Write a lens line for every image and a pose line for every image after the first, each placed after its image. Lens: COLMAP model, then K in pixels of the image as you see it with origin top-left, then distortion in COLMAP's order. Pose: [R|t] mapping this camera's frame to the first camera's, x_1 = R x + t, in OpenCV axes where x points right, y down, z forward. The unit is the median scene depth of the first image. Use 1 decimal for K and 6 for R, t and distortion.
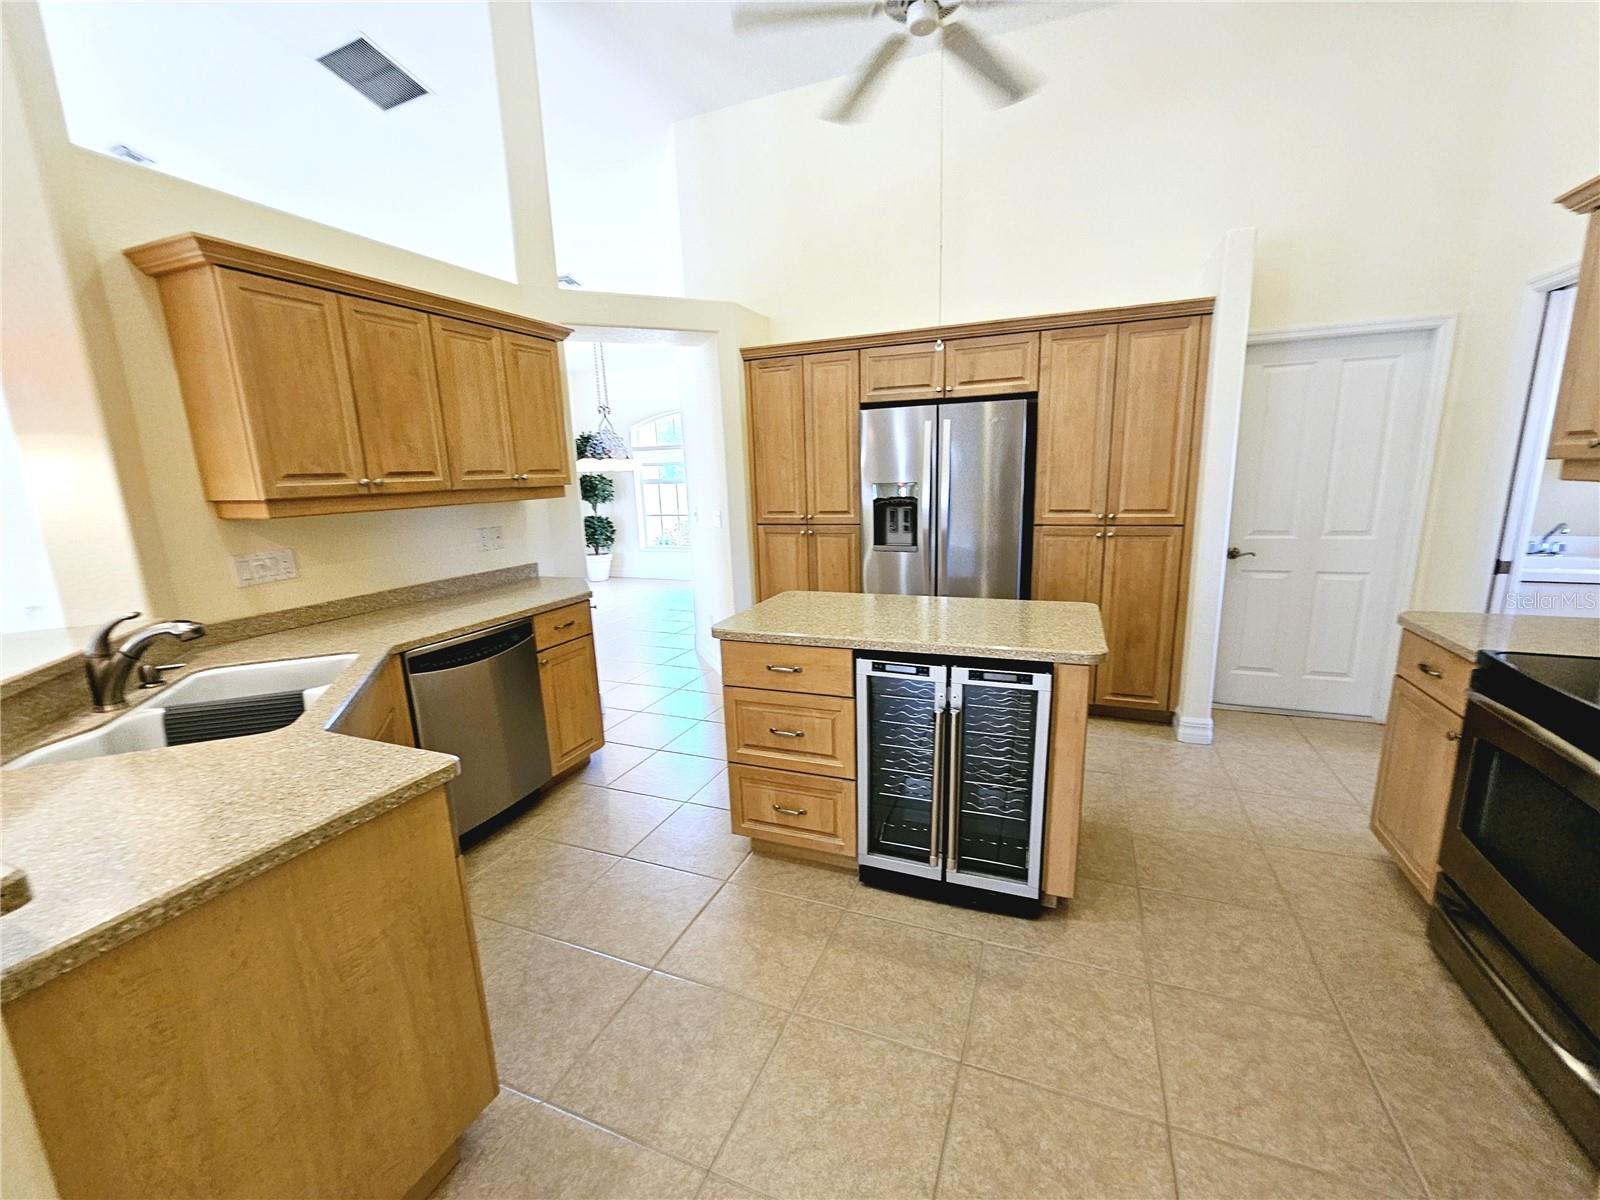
lens RADIAL K [[657.5, 0, 801.4], [0, 657.5, 613.3], [0, 0, 1]] dist [-0.003031, 0.001593]
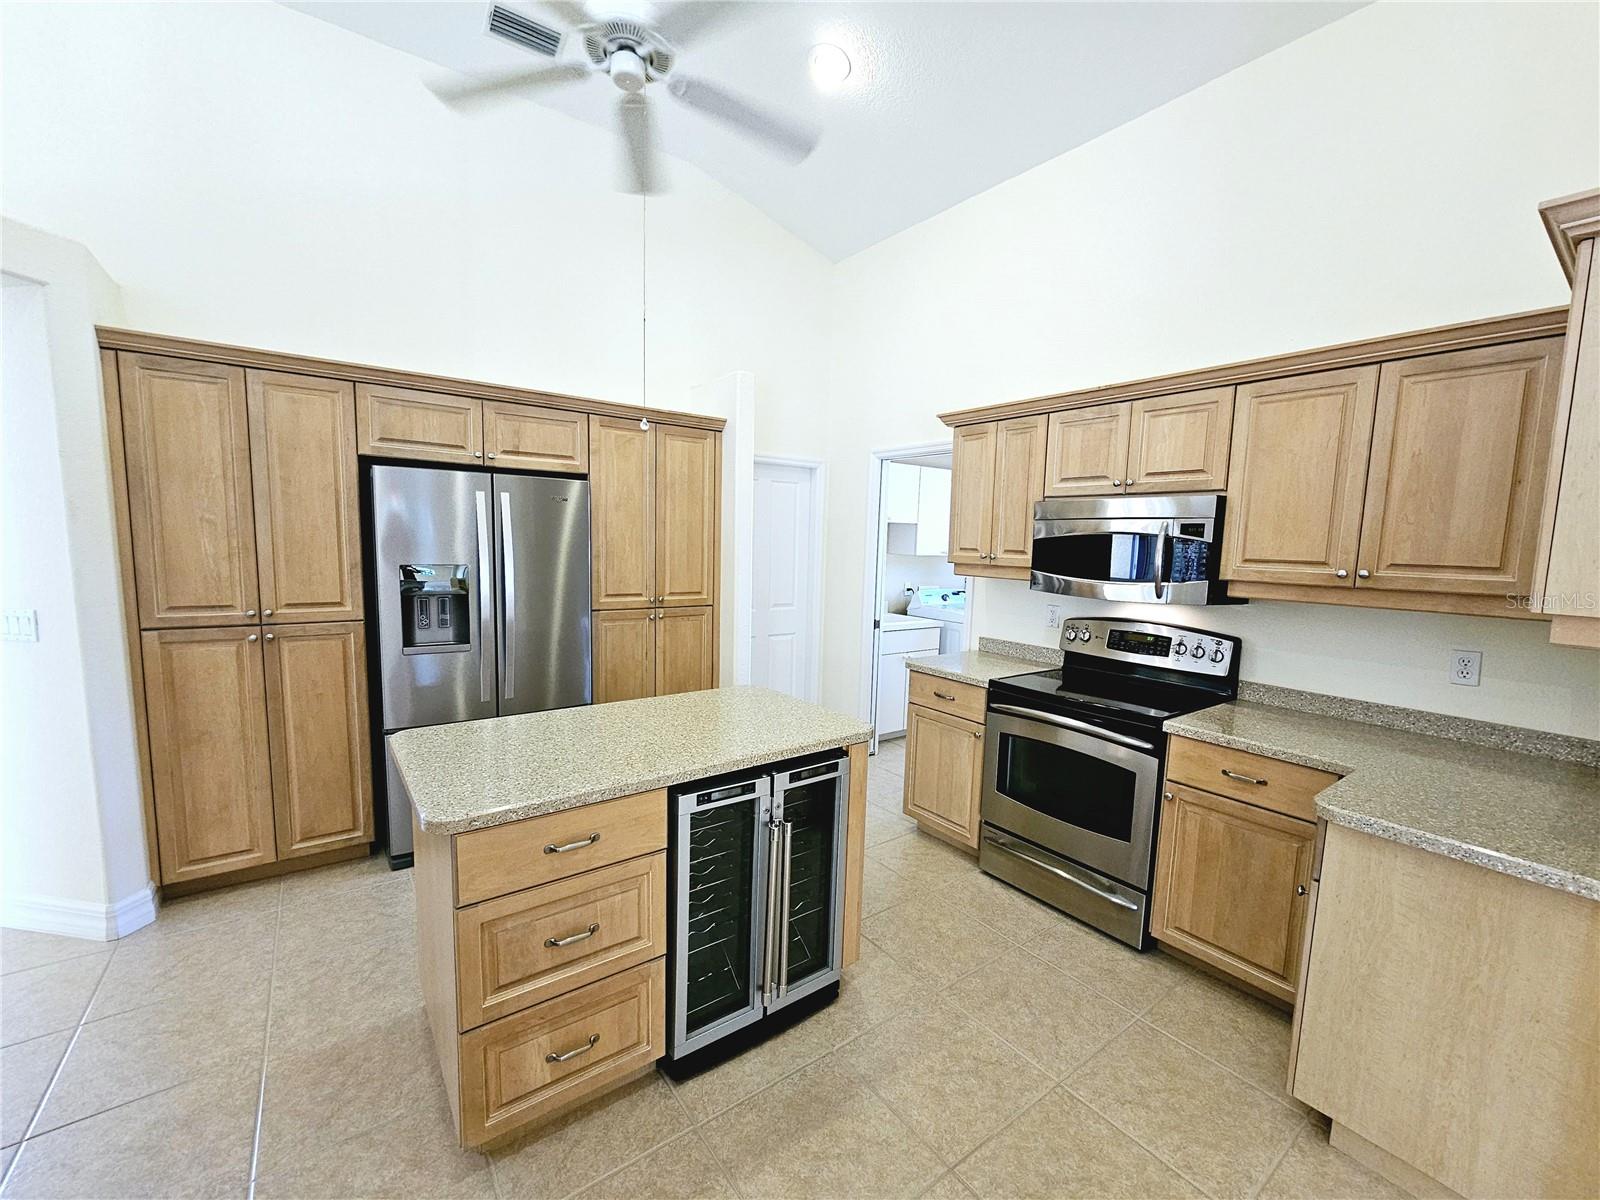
lens RADIAL K [[657.5, 0, 797.8], [0, 657.5, 612.0], [0, 0, 1]] dist [-0.003031, 0.001593]
pose [[0.524489, -0.050733, 0.849905, -0.318589], [0.139299, 0.989886, -0.026874, -0.070100], [-0.839945, 0.132486, 0.526251, 0.268857]]
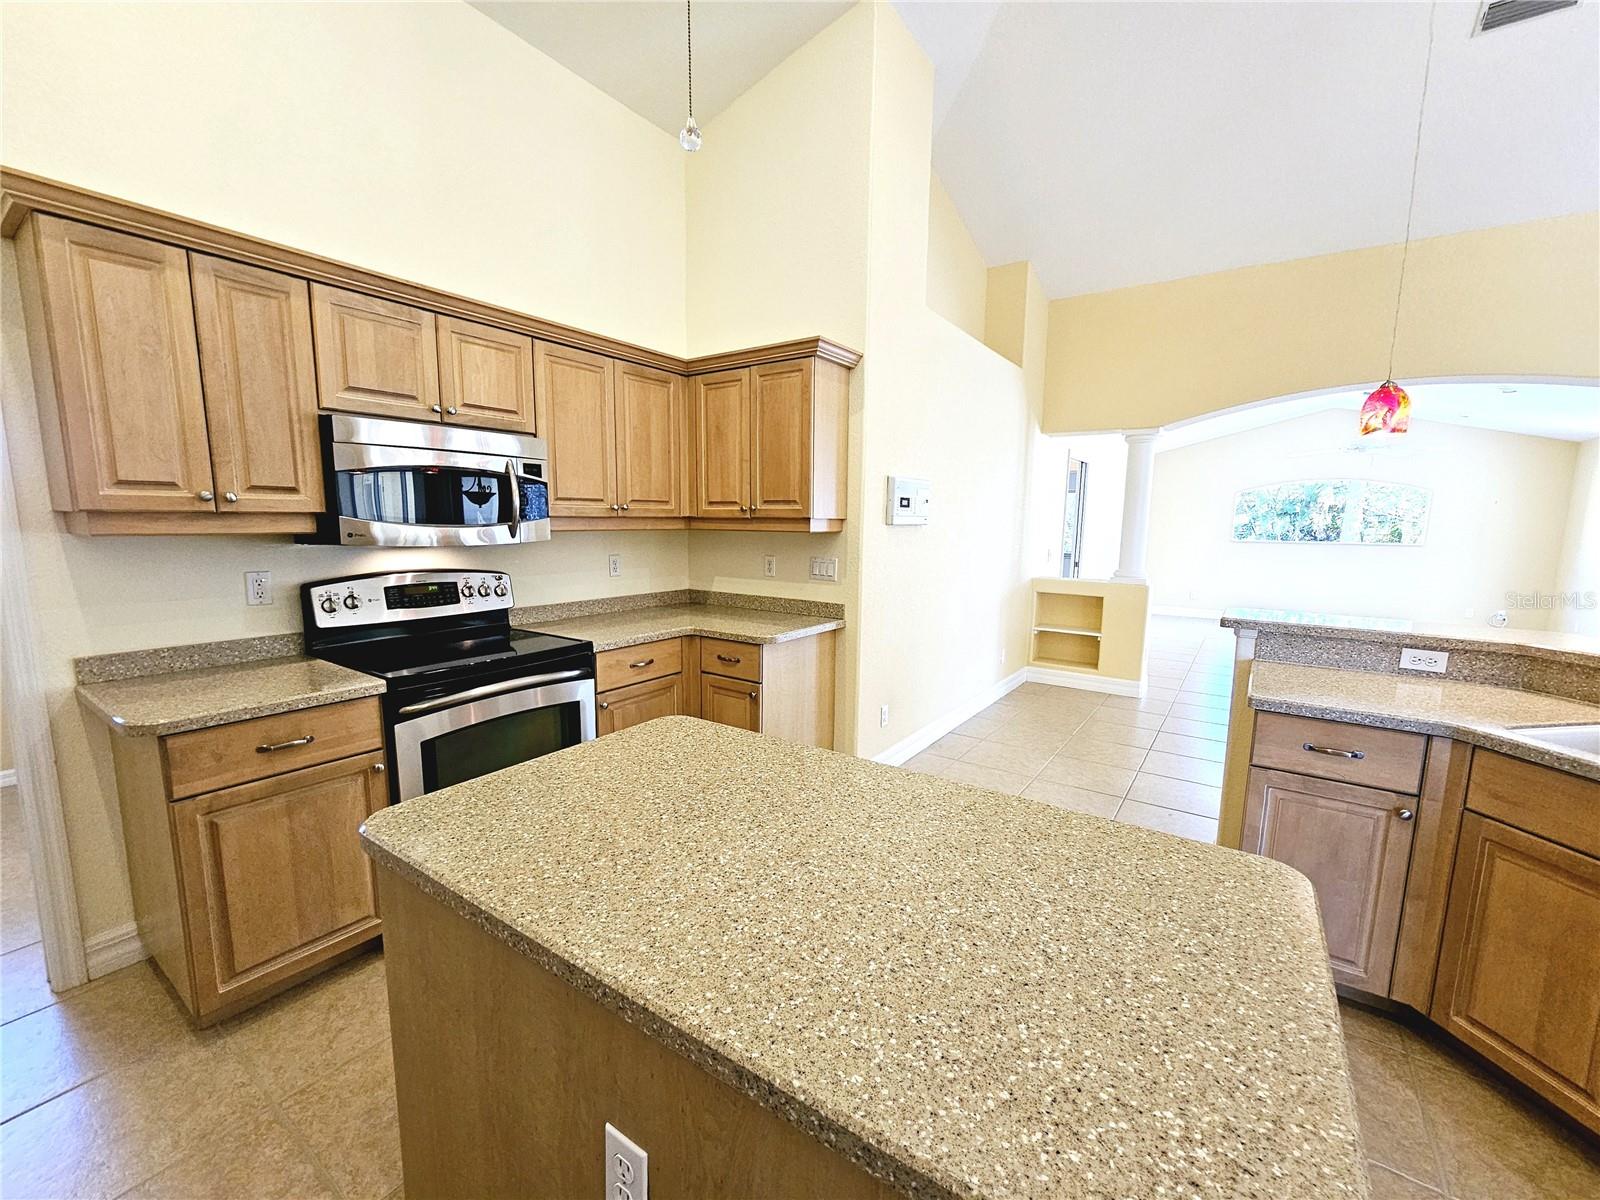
lens RADIAL K [[657.5, 0, 801.5], [0, 657.5, 609.4], [0, 0, 1]] dist [-0.003031, 0.001593]
pose [[-0.975321, -0.011445, 0.220496, 0.054181], [0.064832, 0.939788, 0.335553, -0.202505], [-0.211060, 0.341567, -0.915853, 0.963778]]
